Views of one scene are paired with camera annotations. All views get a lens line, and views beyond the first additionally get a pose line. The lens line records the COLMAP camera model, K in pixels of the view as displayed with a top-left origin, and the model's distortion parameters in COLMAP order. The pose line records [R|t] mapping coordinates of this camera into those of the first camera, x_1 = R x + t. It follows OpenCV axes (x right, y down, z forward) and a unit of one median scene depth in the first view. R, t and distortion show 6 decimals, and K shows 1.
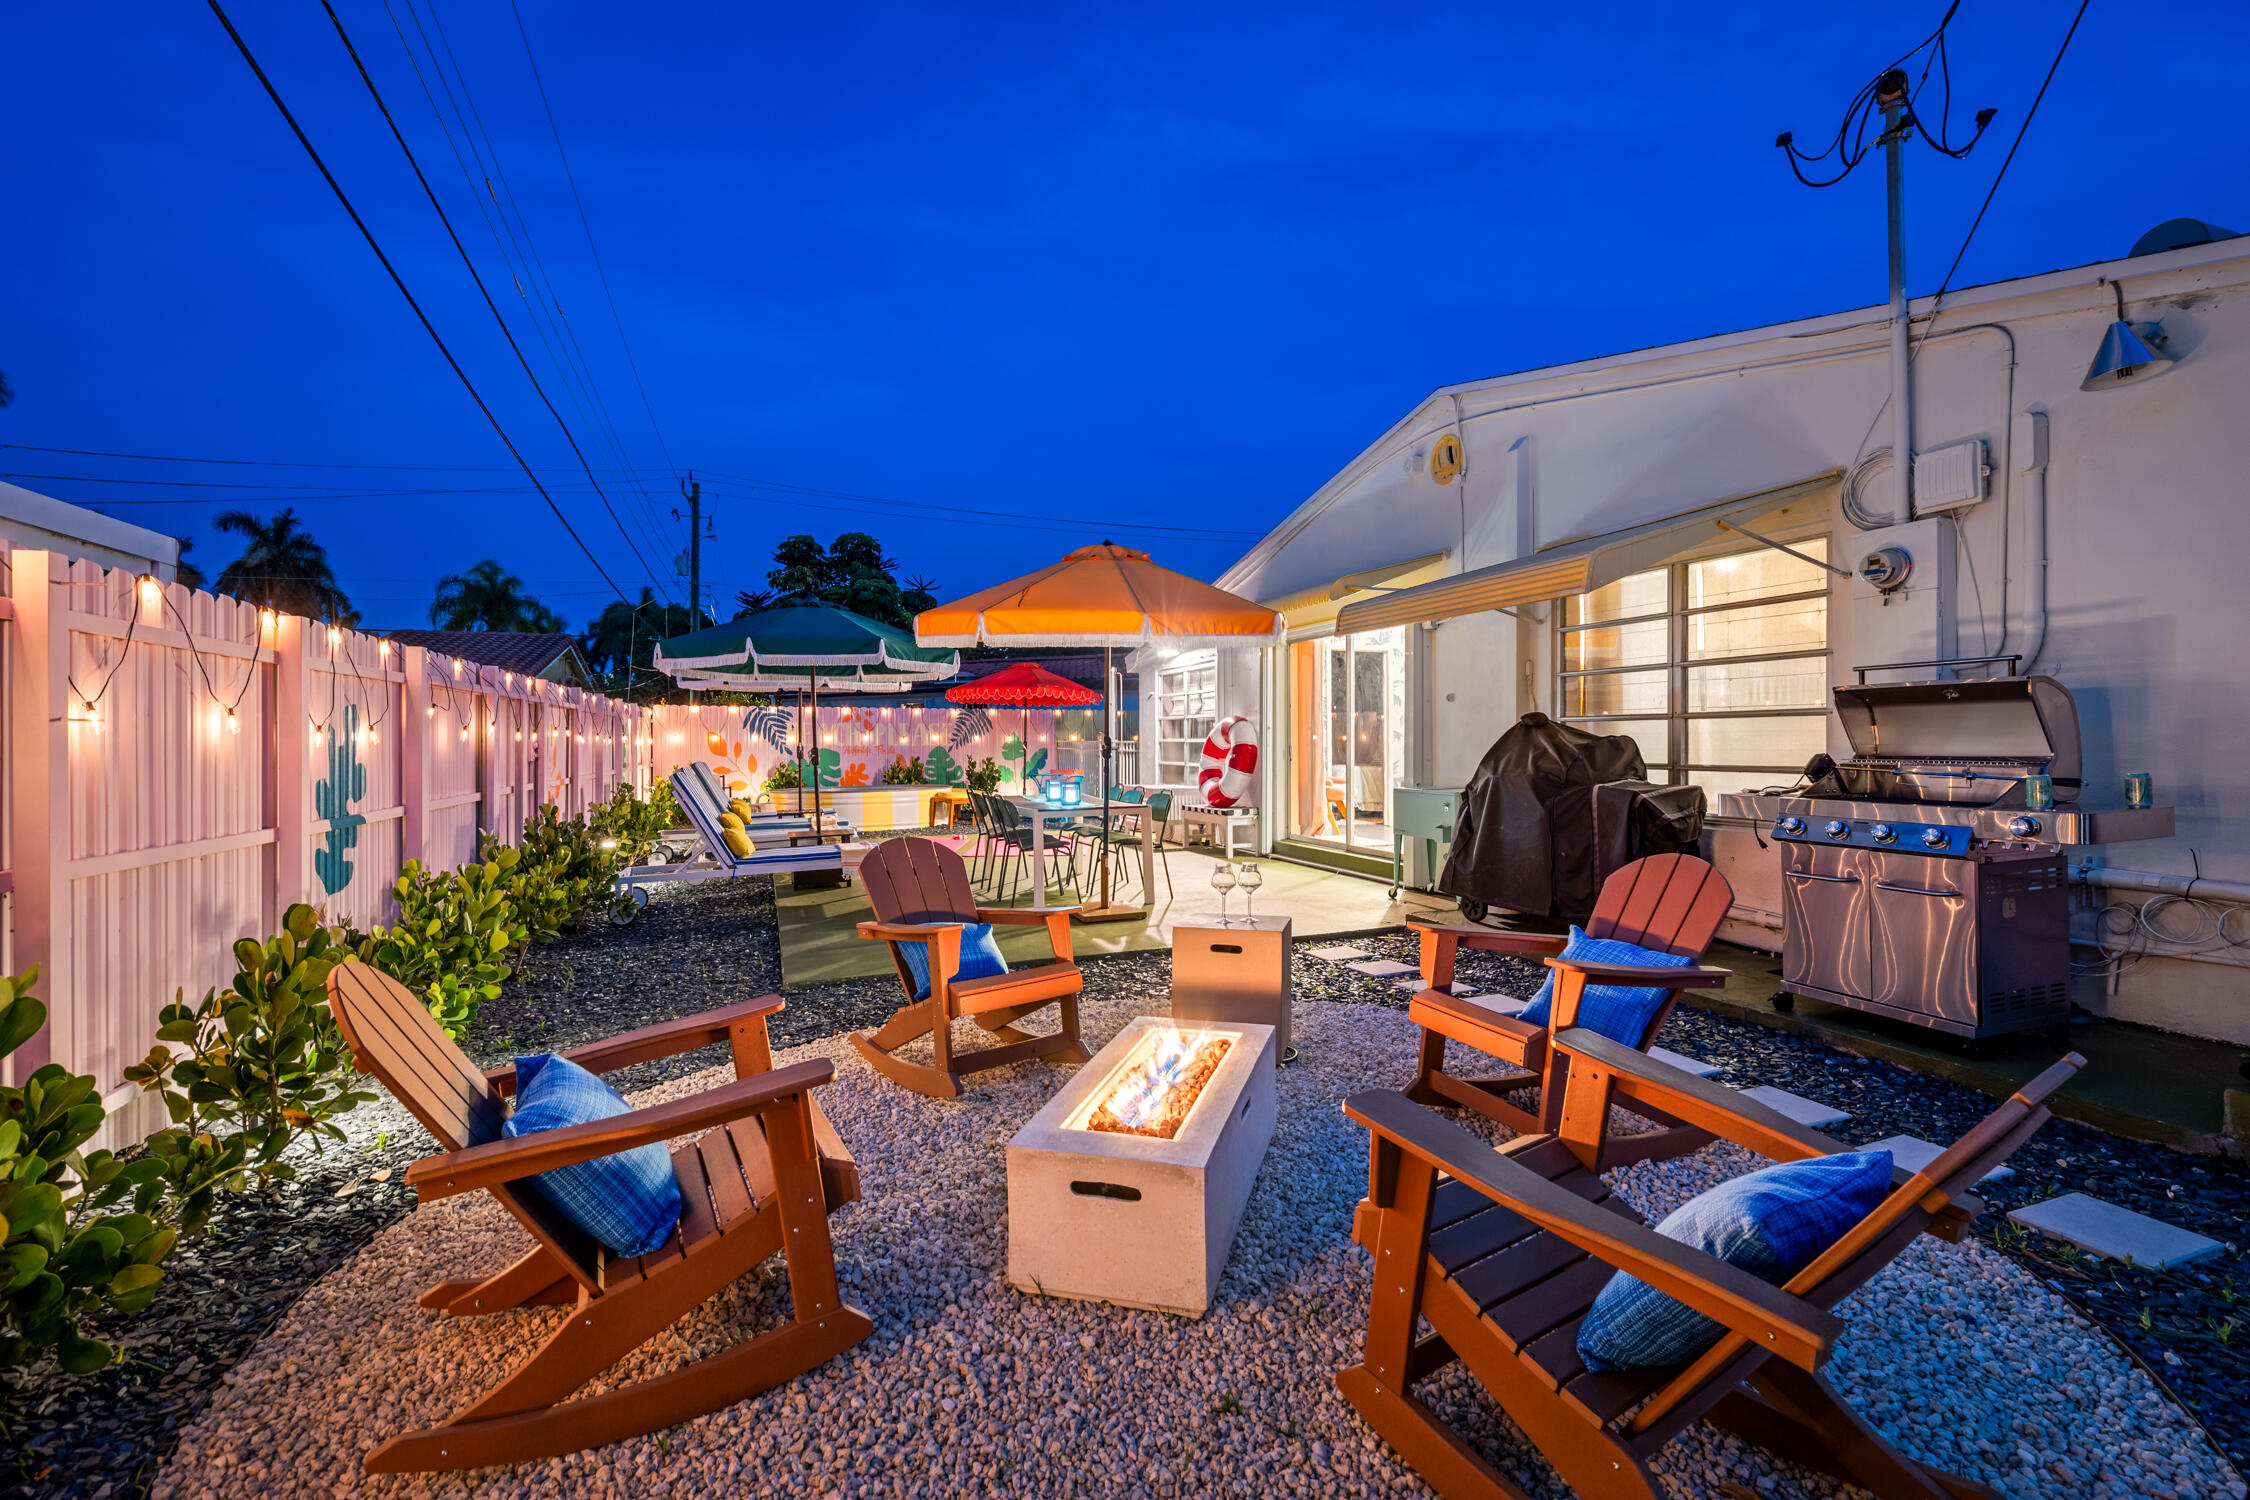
lens RADIAL K [[1016.6, 0, 1122.0], [0, 1016.6, 746.2], [0, 0, 1]] dist [-0.003343, 0.000382]
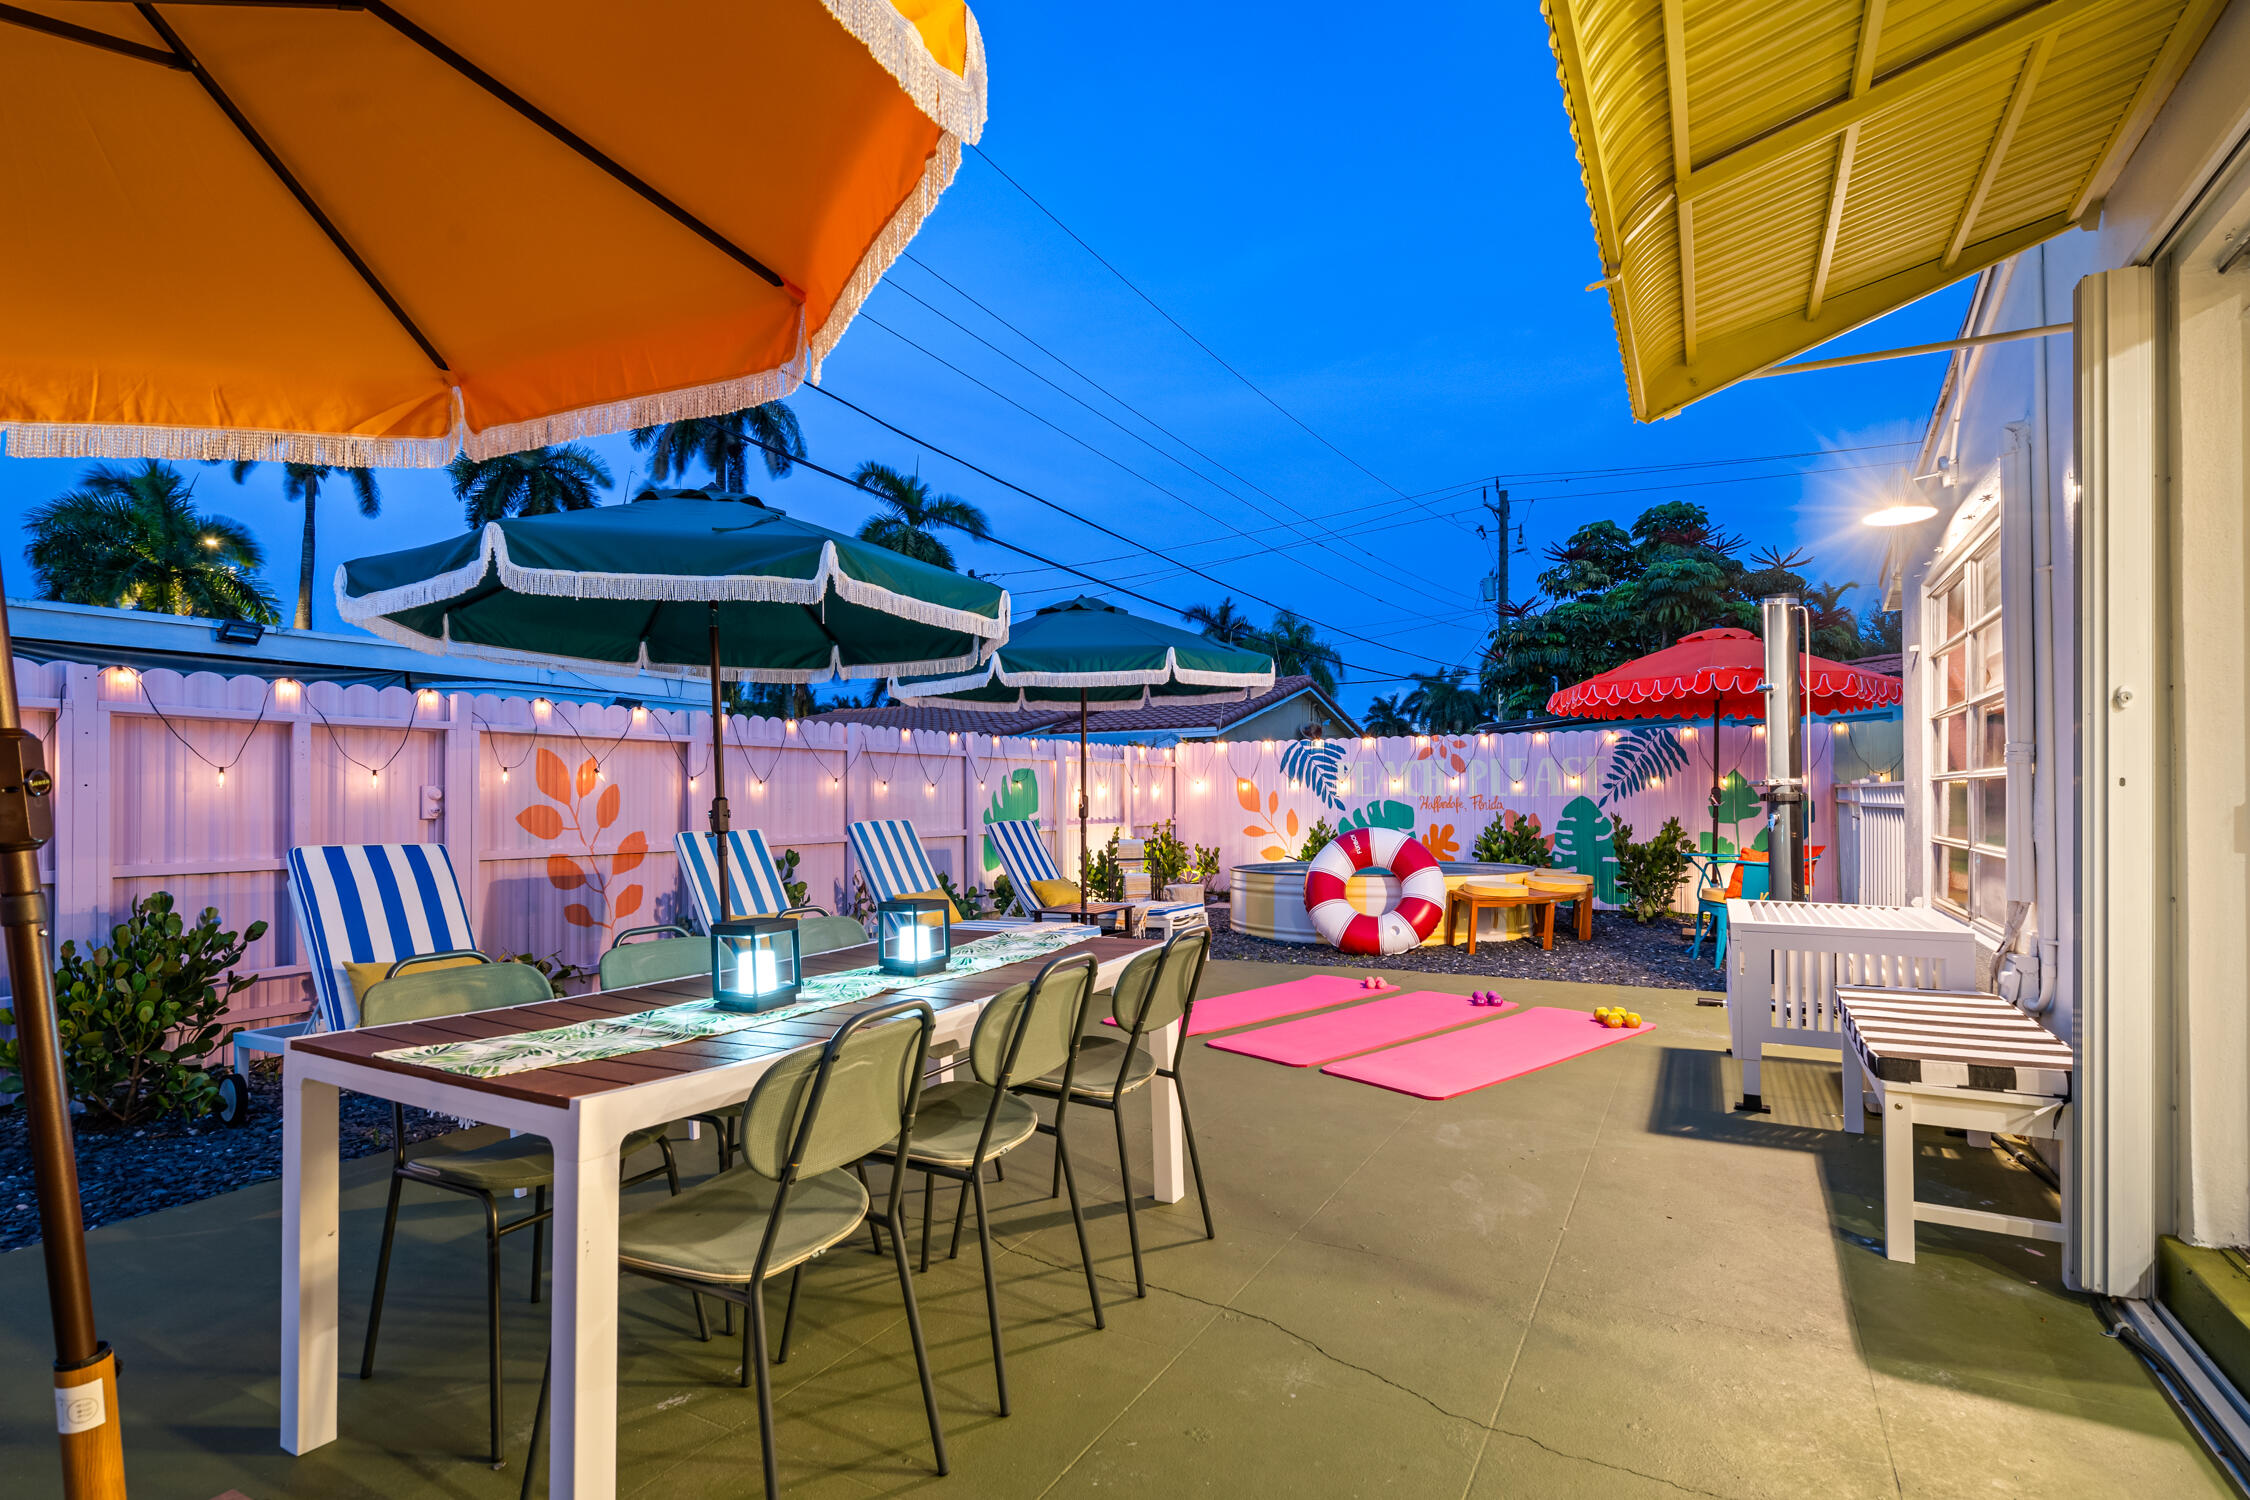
lens RADIAL K [[1052.7, 0, 1118.5], [0, 1052.7, 796.9], [0, 0, 1]] dist [-0.004142, 0.000401]
pose [[0.648817, -0.002169, -0.760941, 0.105739], [0.001123, 0.999998, -0.001892, 0.000942], [0.760944, 0.000373, 0.648818, 0.423020]]
